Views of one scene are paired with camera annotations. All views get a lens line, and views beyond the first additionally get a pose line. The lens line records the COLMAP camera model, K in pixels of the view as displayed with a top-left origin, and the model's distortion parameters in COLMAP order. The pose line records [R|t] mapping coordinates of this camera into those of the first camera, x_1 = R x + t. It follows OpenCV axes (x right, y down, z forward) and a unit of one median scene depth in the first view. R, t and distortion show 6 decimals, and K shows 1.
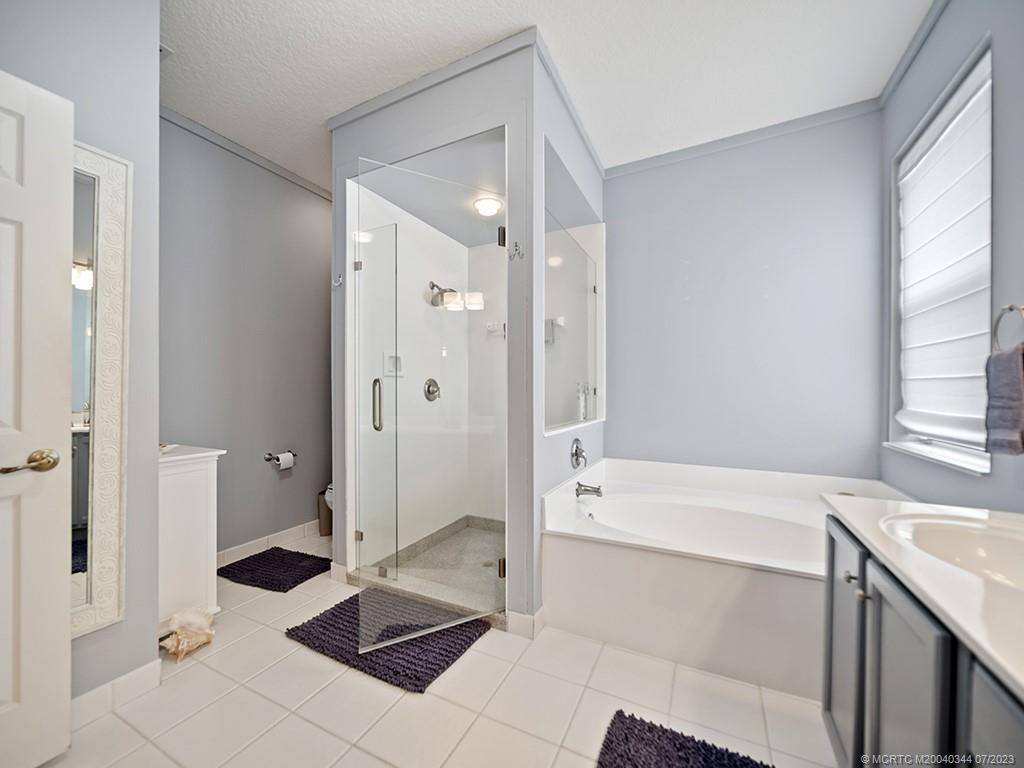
lens RADIAL K [[422.0, 0, 505.0], [0, 422.0, 391.0], [0, 0, 1]] dist [-0.007682, 0.000141]
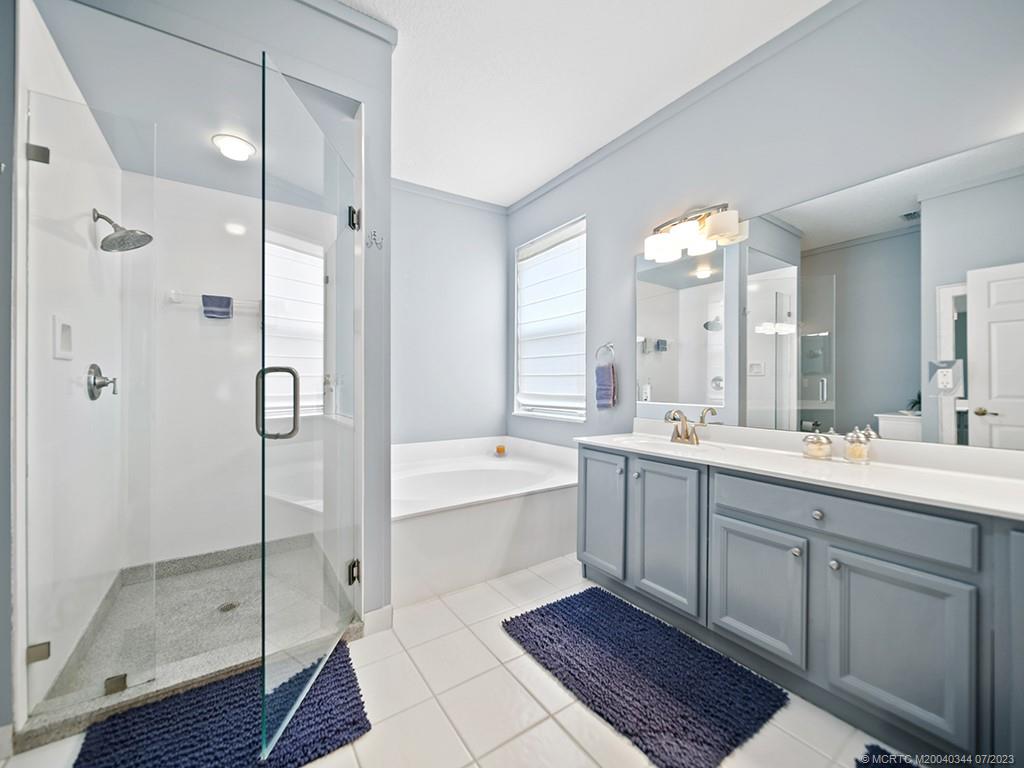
lens RADIAL K [[404.0, 0, 510.1], [0, 404.0, 379.9], [0, 0, 1]] dist [-0.003587, -0.001058]
pose [[0.472359, 0.002414, 0.881403, -0.626355], [0.001610, 0.999992, -0.003601, -0.004364], [-0.881405, 0.003120, 0.472352, 0.270182]]
